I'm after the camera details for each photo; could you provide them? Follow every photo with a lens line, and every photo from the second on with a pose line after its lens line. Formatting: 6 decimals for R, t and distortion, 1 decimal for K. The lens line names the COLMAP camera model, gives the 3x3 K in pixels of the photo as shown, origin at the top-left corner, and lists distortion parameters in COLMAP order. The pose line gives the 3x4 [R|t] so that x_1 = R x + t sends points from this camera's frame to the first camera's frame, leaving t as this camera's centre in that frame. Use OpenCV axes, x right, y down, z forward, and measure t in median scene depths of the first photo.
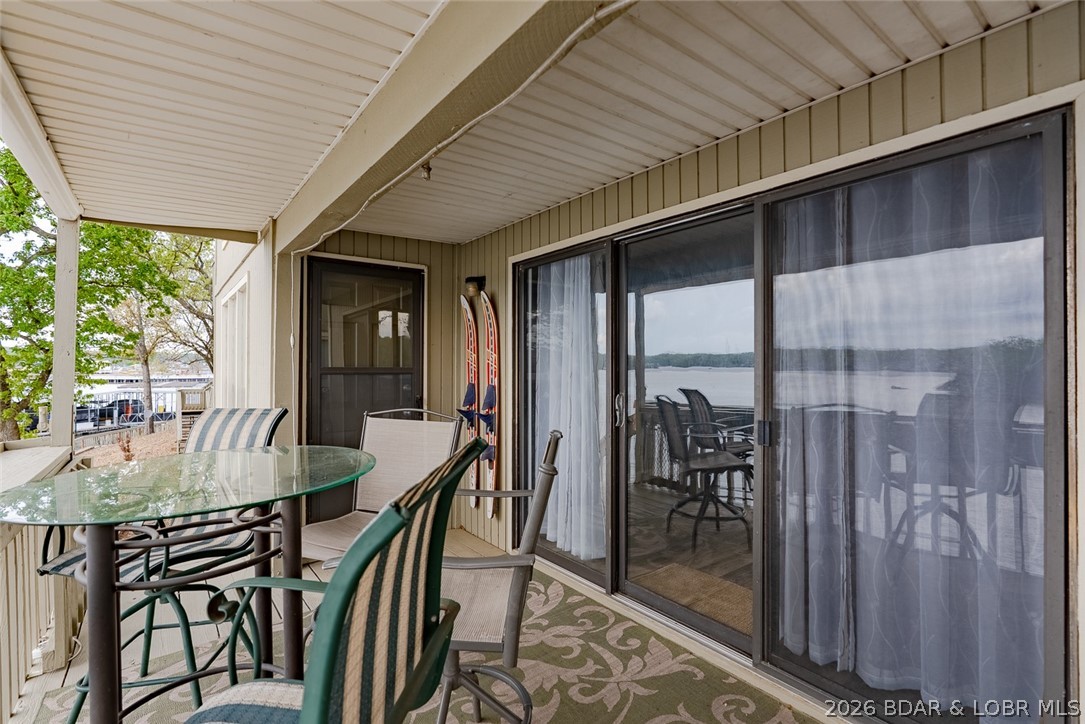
lens RADIAL K [[494.0, 0, 541.9], [0, 494.0, 362.7], [0, 0, 1]] dist [-0.006569, 0.000526]
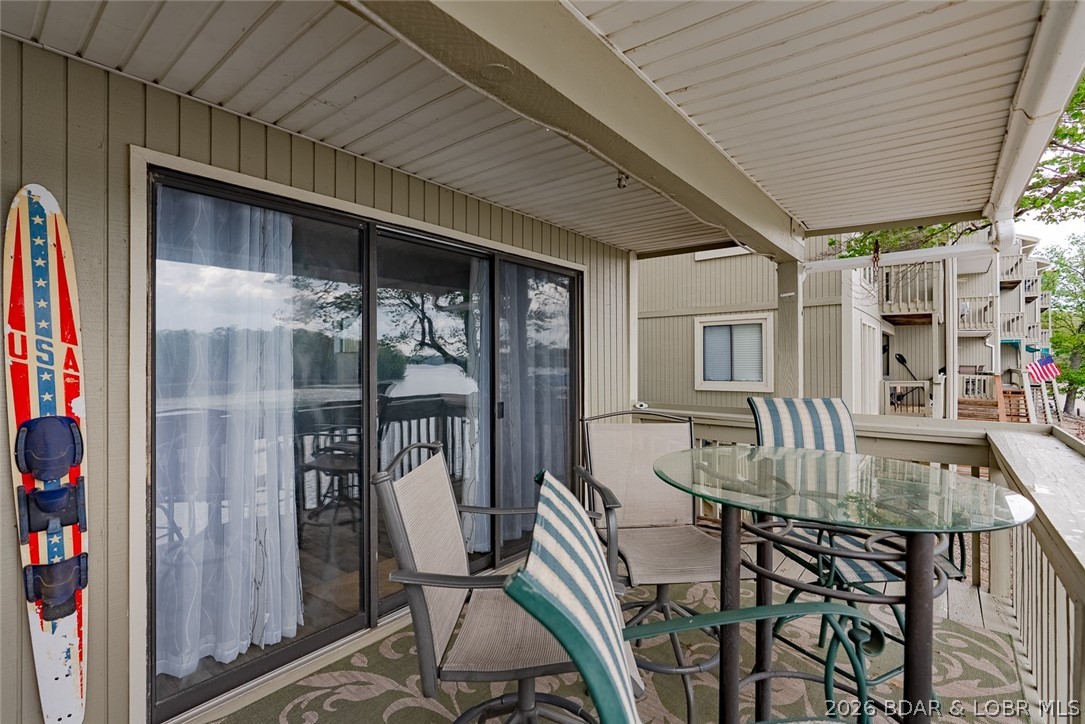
lens RADIAL K [[494.0, 0, 541.9], [0, 494.0, 362.7], [0, 0, 1]] dist [-0.006569, 0.000526]
pose [[-0.229550, 0.006237, 0.973277, -0.766170], [0.008088, 0.999957, -0.004501, 0.005748], [-0.973263, 0.006838, -0.229591, 0.883853]]
